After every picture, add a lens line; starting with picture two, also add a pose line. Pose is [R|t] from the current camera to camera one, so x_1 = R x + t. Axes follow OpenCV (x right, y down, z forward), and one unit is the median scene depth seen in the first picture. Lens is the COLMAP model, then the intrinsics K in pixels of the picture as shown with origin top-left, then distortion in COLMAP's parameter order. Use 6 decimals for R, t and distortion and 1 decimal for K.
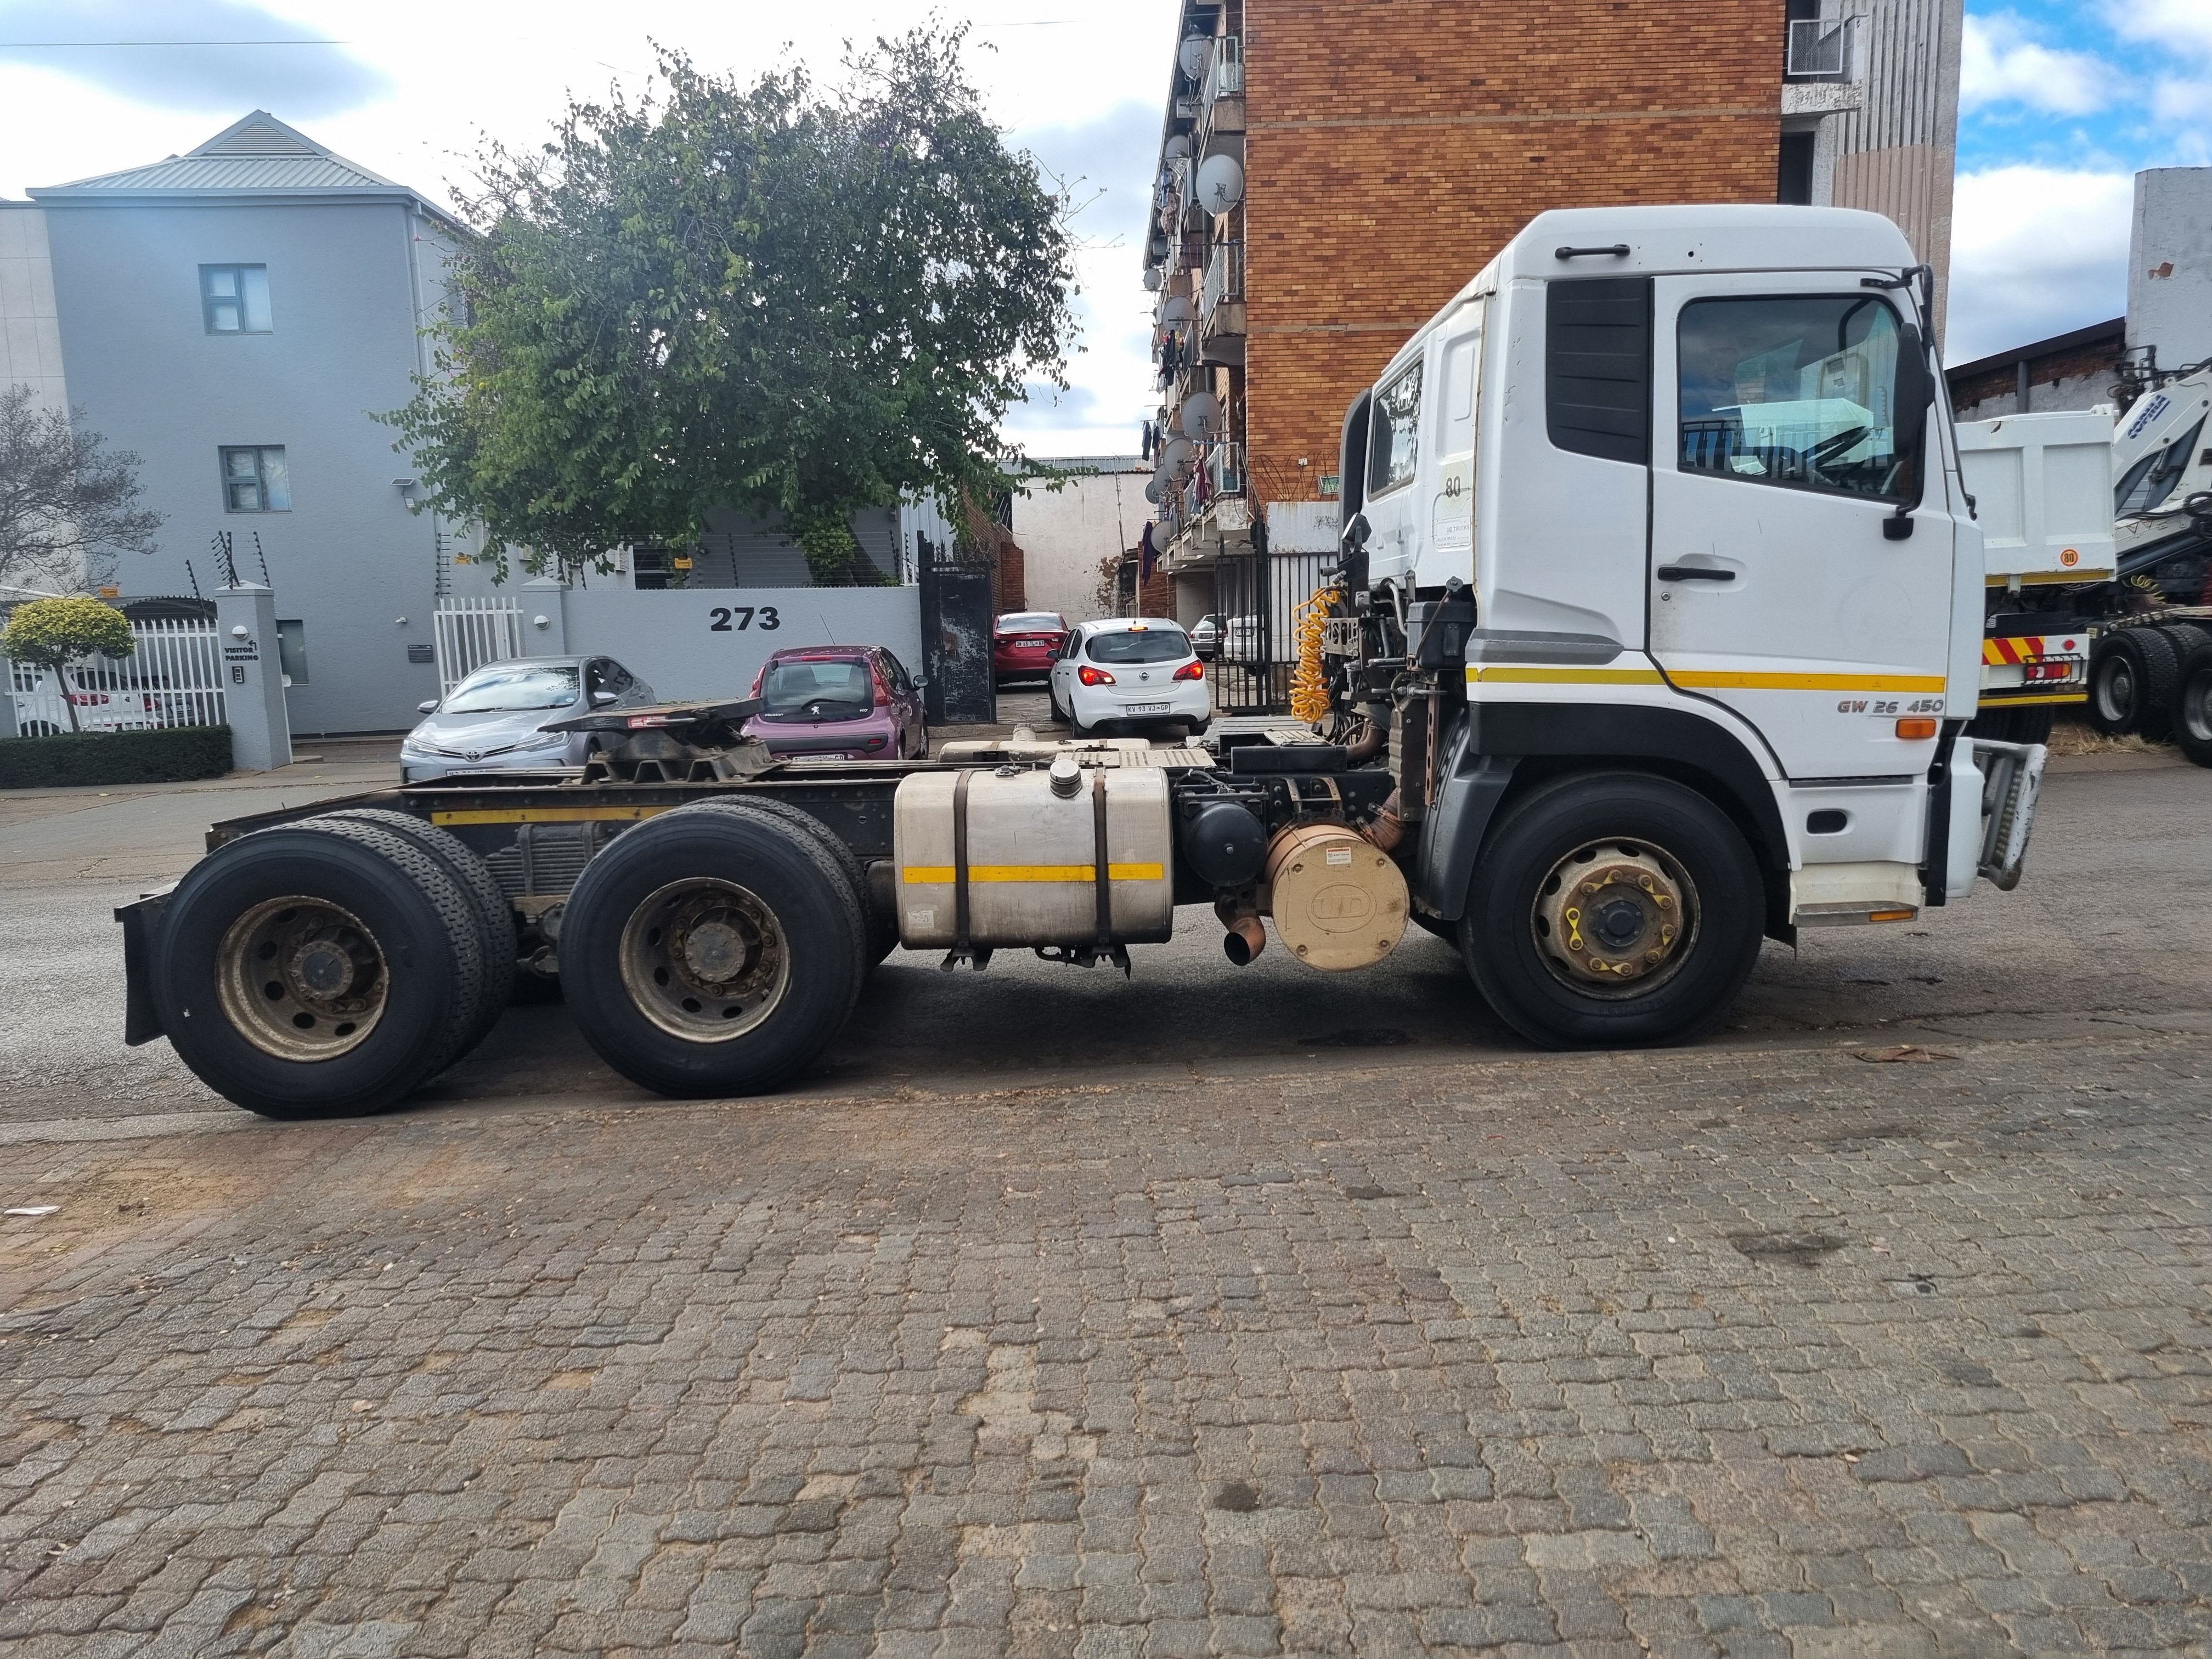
lens RADIAL K [[1677.6, 0, 1107.4], [0, 1677.6, 831.0], [0, 0, 1]] dist [0.072914, -0.038192]
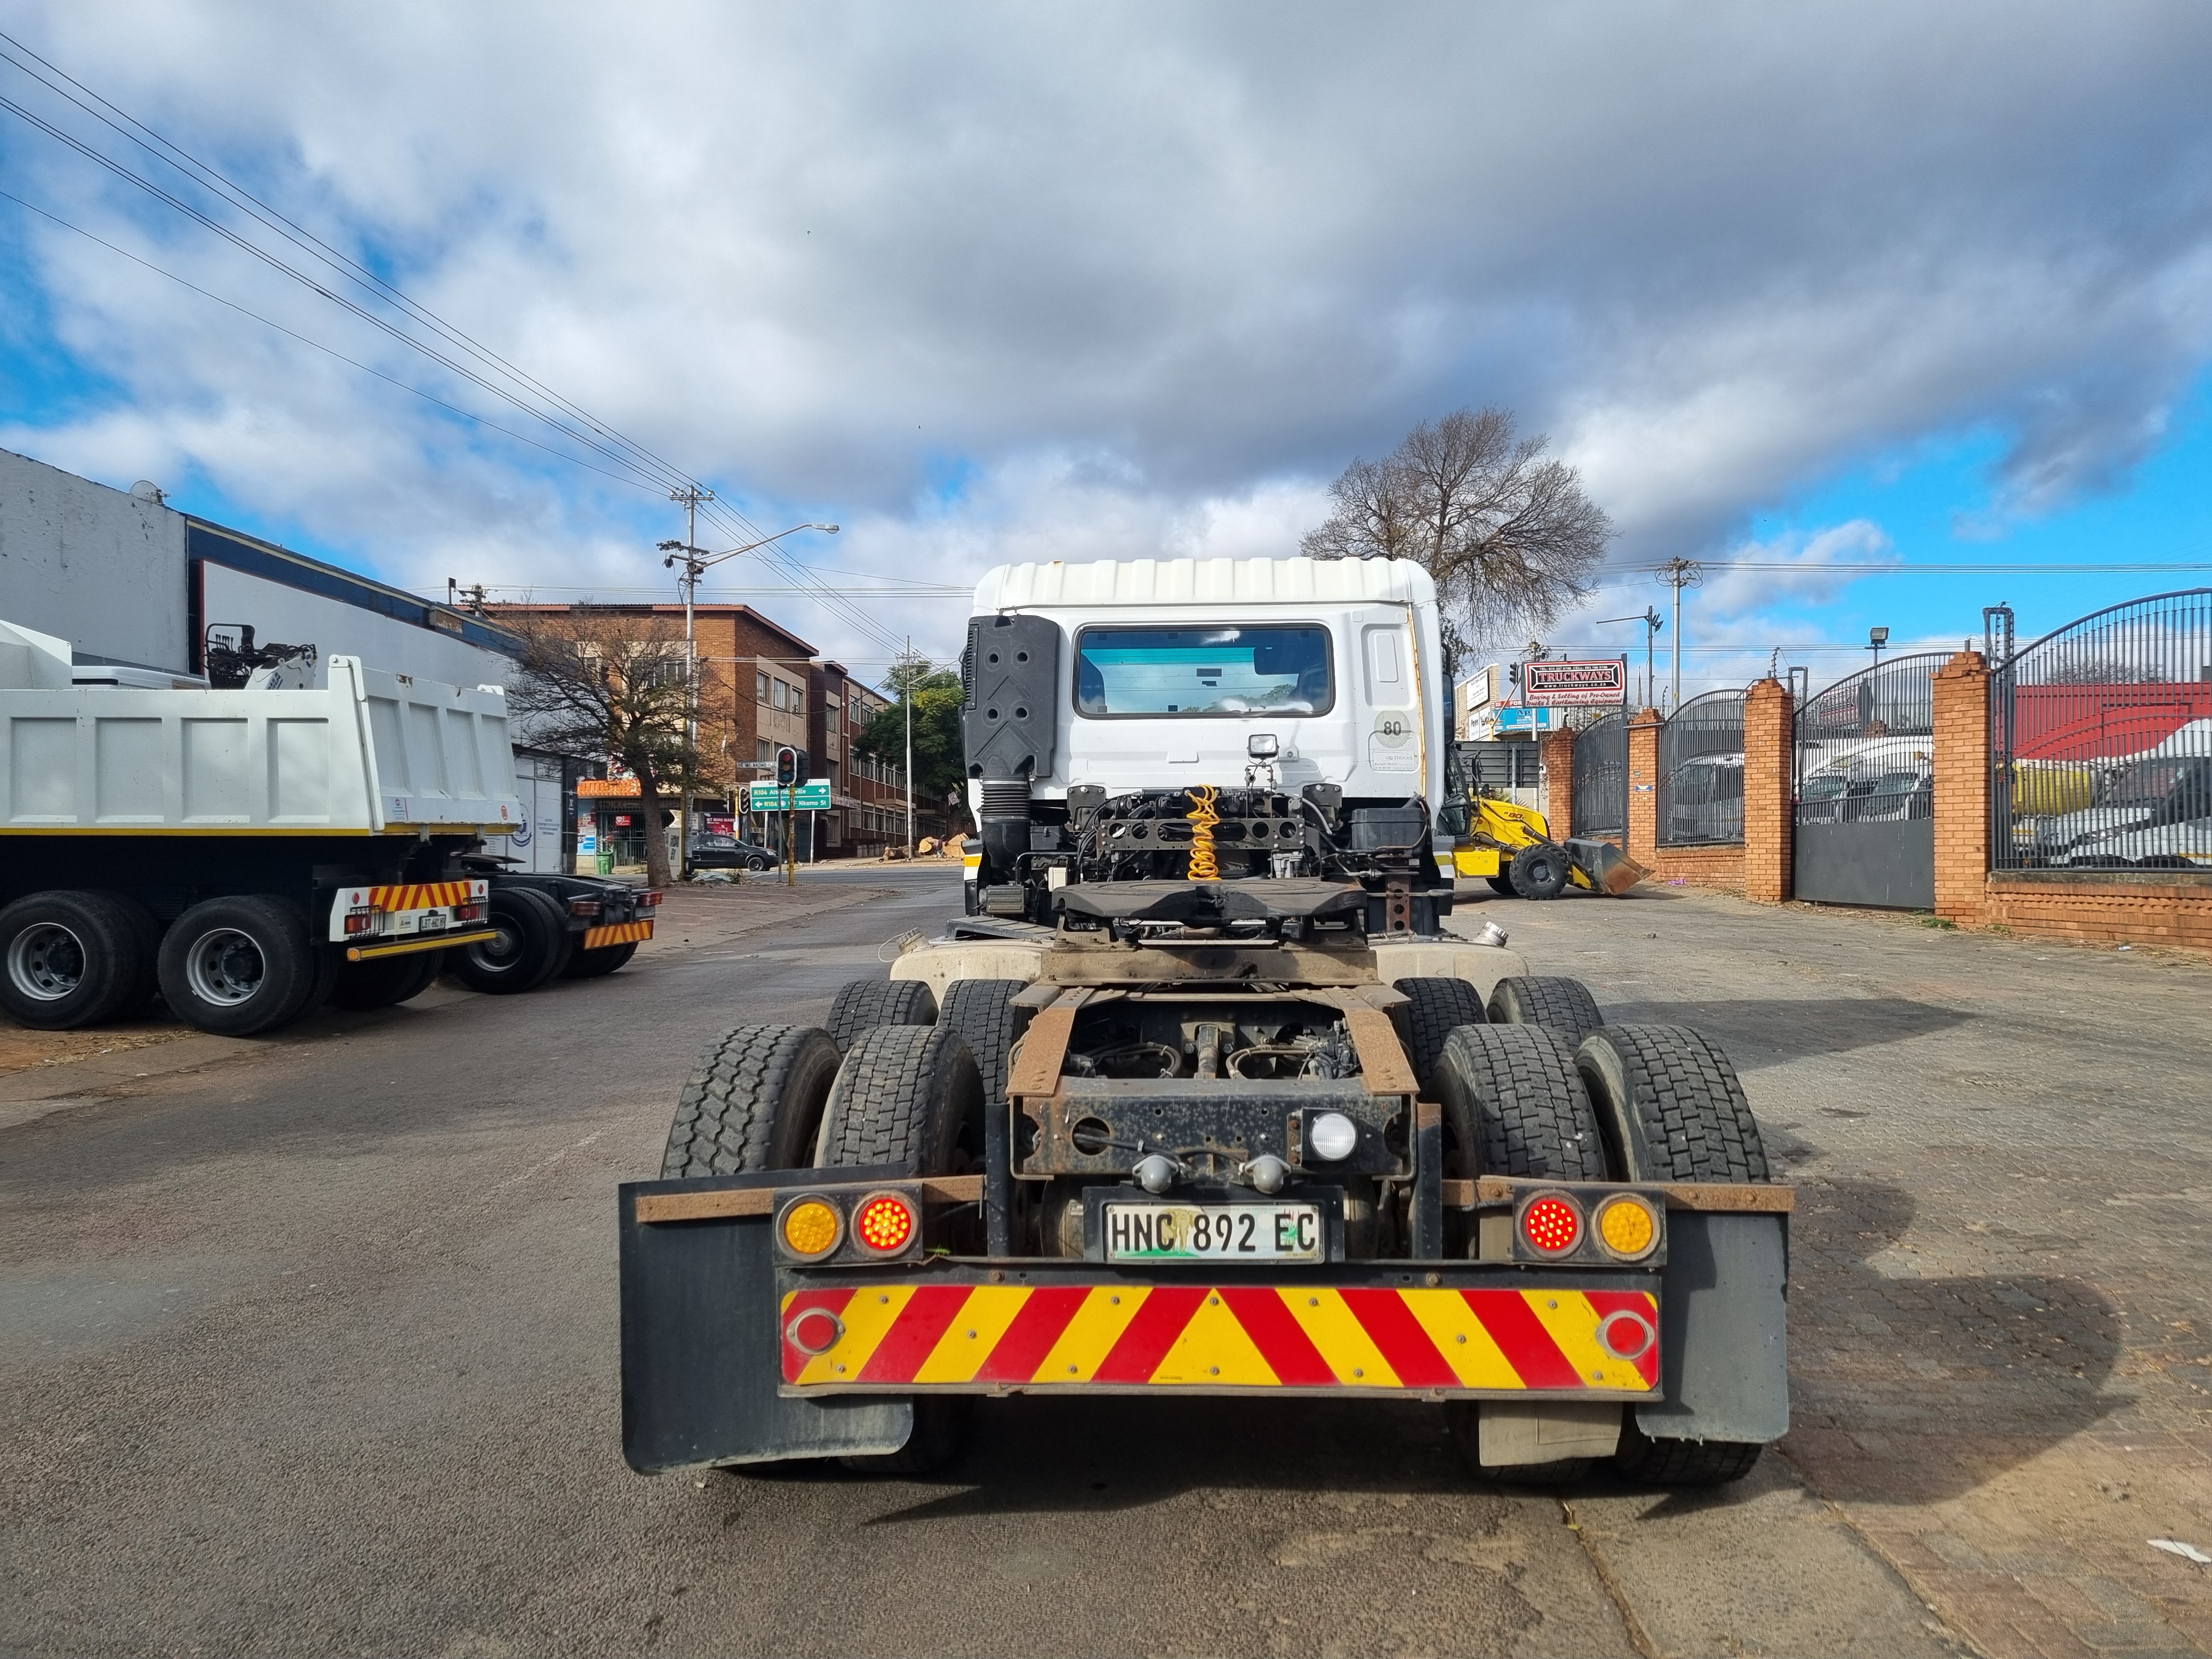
lens RADIAL K [[1677.6, 0, 1100.6], [0, 1677.6, 845.9], [0, 0, 1]] dist [0.072914, -0.038192]
pose [[0.028891, 0.029903, 0.999135, -1.285014], [0.134824, 0.990302, -0.033537, -0.100246], [-0.990448, 0.135677, 0.024579, 1.303413]]
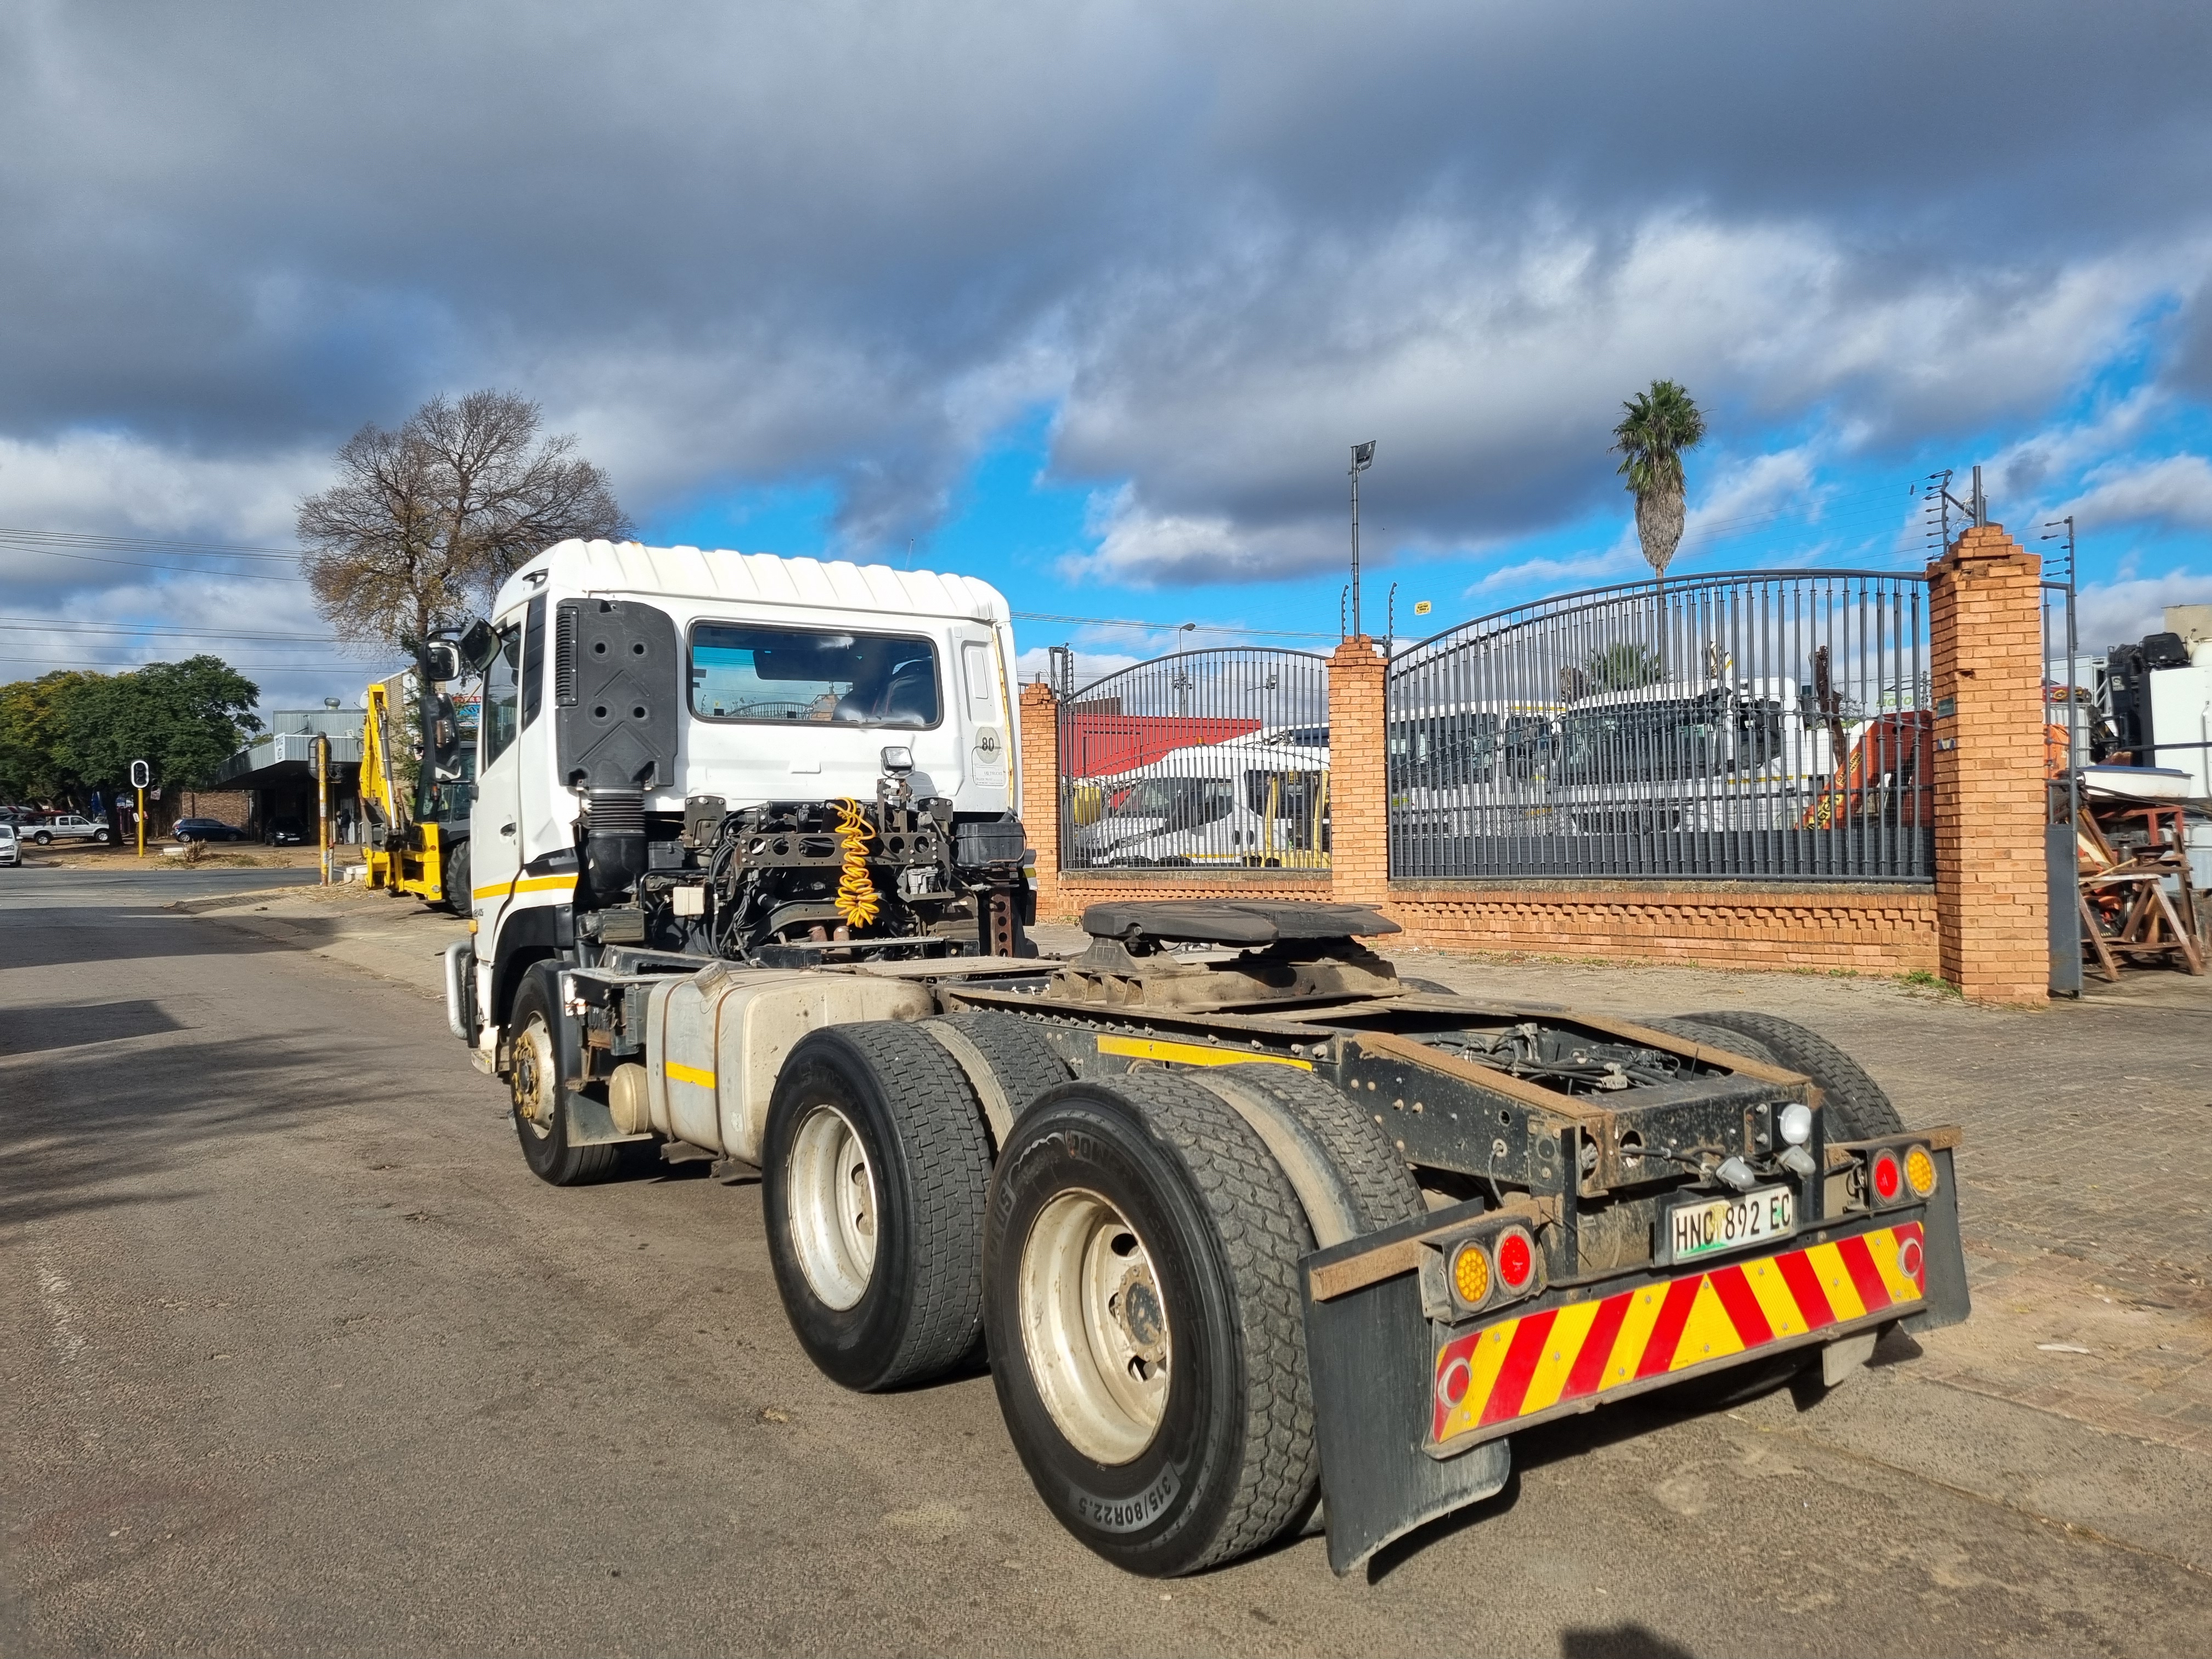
lens RADIAL K [[1677.6, 0, 1101.1], [0, 1677.6, 831.6], [0, 0, 1]] dist [0.072914, -0.038192]
pose [[-0.589138, 0.038827, 0.807099, -1.063189], [0.132726, 0.989928, 0.049261, -0.206352], [-0.797057, 0.136145, -0.588358, 1.920999]]
